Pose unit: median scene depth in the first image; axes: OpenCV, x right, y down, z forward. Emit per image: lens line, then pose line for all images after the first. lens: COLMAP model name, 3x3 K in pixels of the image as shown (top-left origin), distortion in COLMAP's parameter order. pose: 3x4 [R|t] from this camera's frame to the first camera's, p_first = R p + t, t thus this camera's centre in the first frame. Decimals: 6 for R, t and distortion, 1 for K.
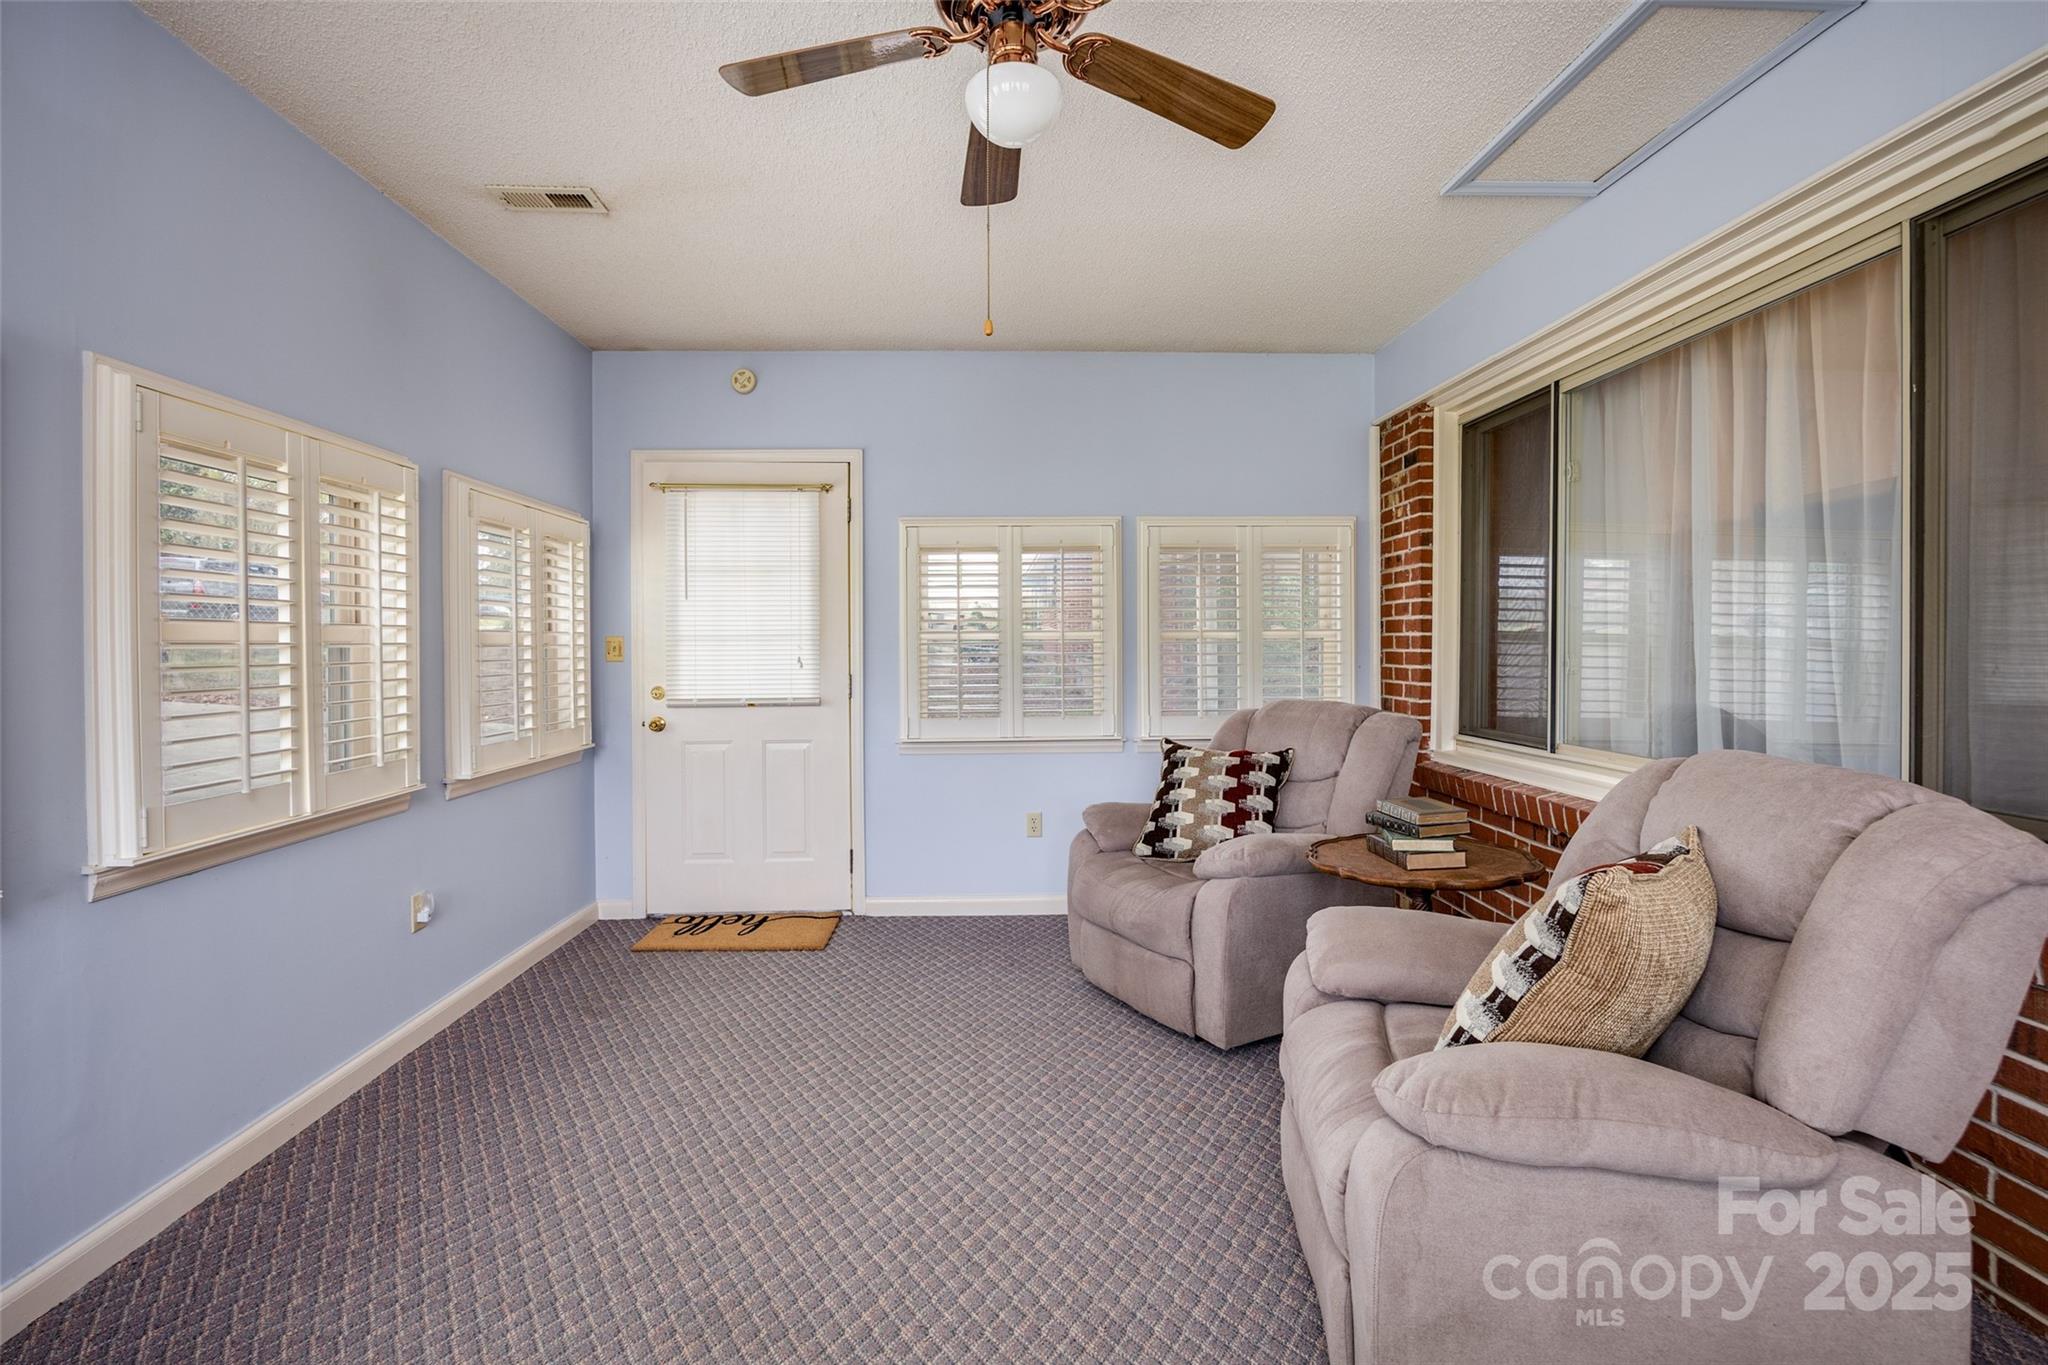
lens RADIAL K [[934.9, 0, 1022.6], [0, 934.9, 651.1], [0, 0, 1]] dist [-0.014780, 0.000421]
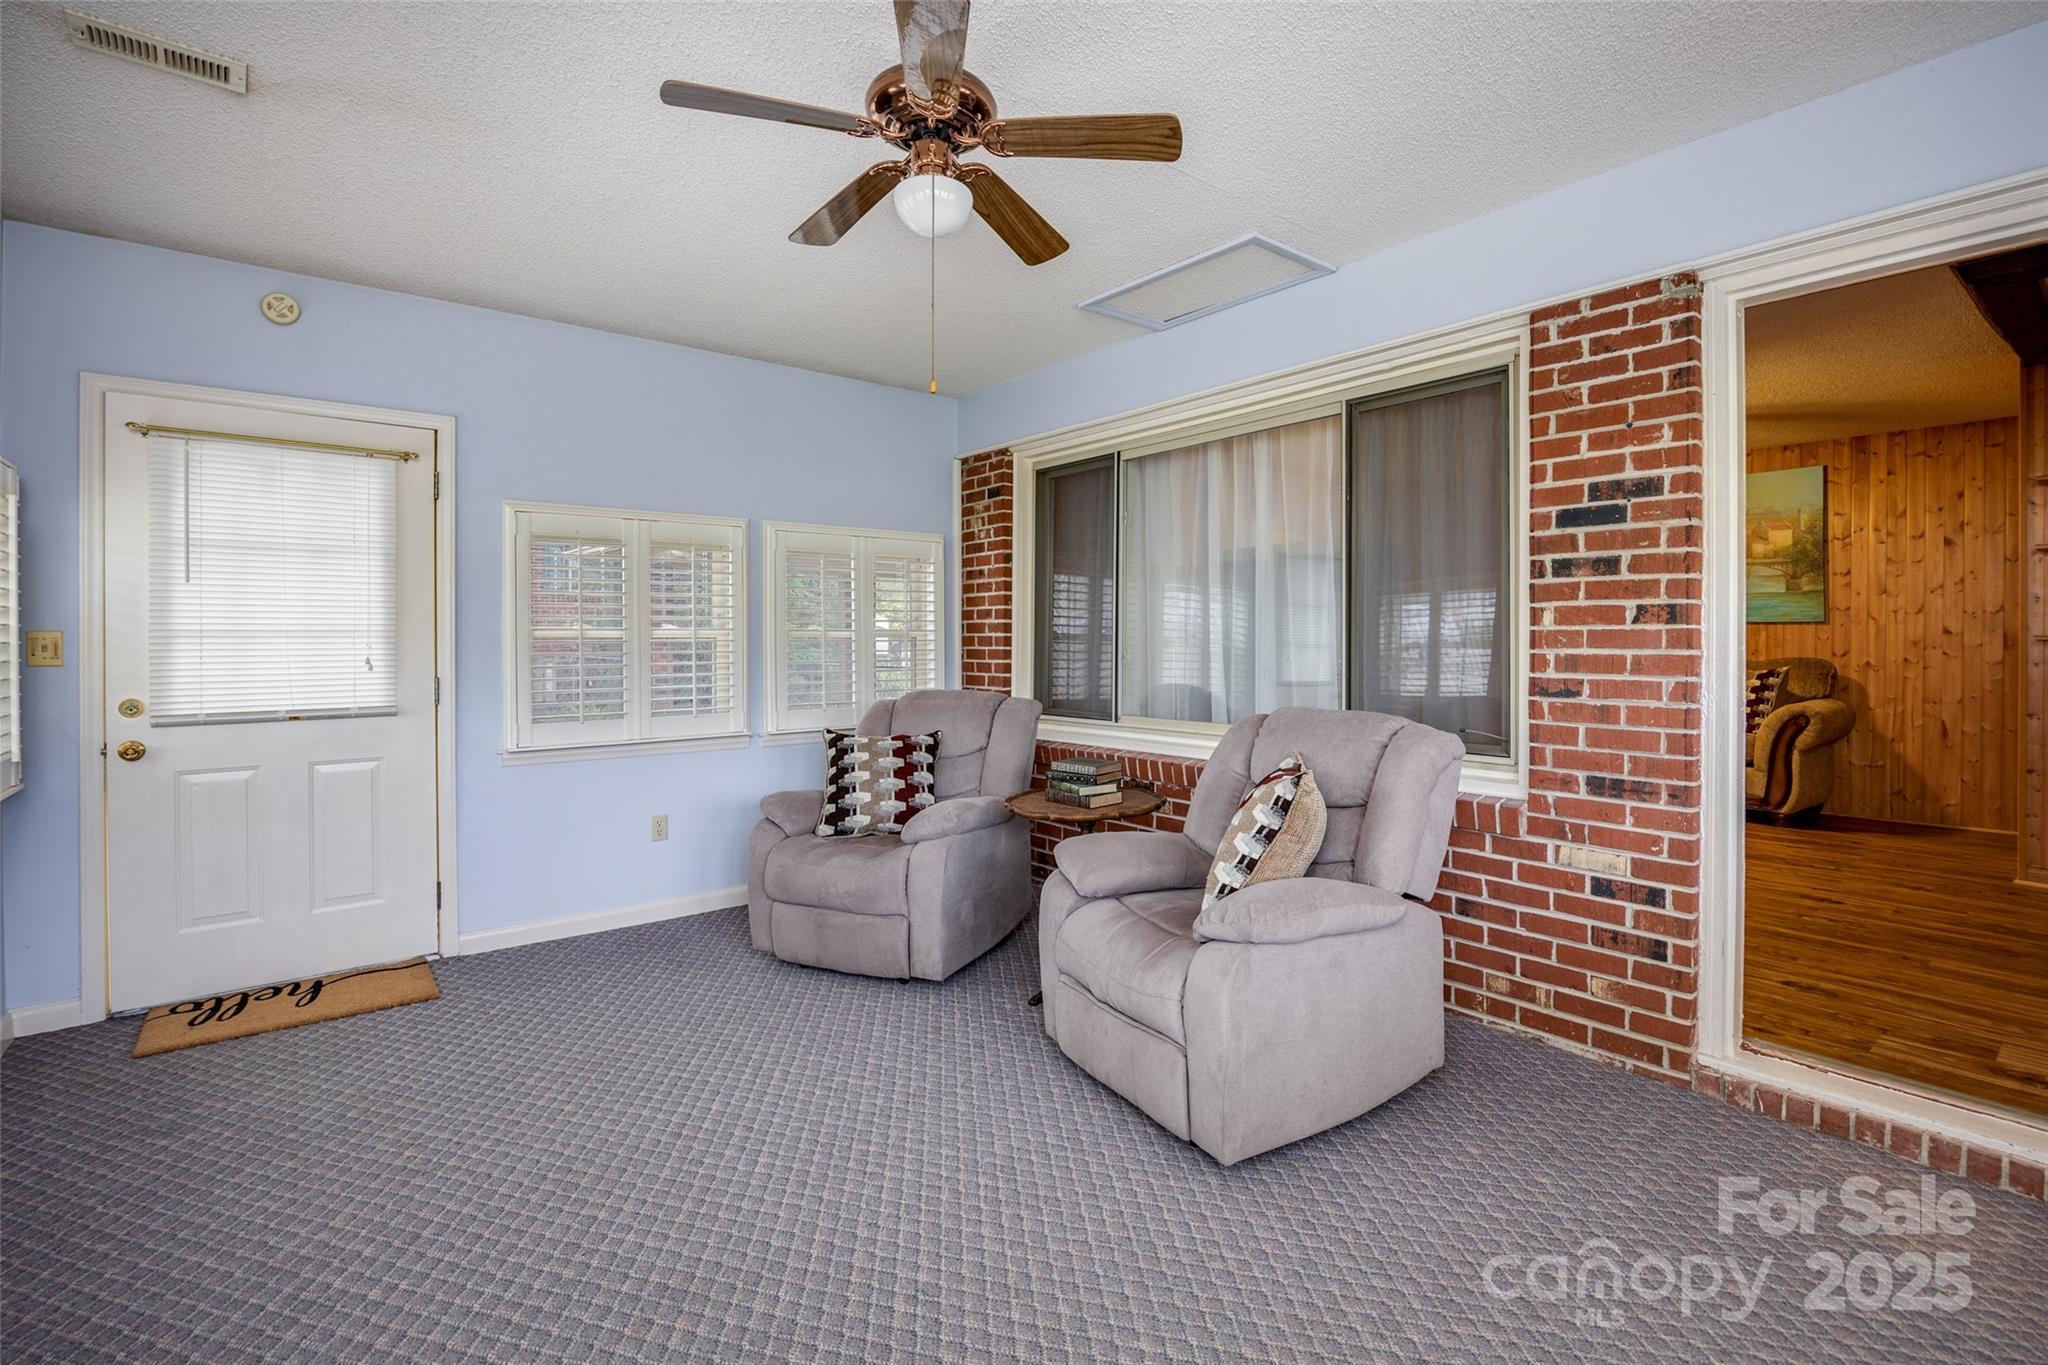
lens RADIAL K [[938.7, 0, 1080.2], [0, 938.7, 648.9], [0, 0, 1]] dist [-0.010714, 0.000196]
pose [[0.782295, -0.002964, 0.622901, -0.311316], [0.003449, 0.999994, 0.000427, 0.000505], [-0.622898, 0.001814, 0.782301, -0.044636]]
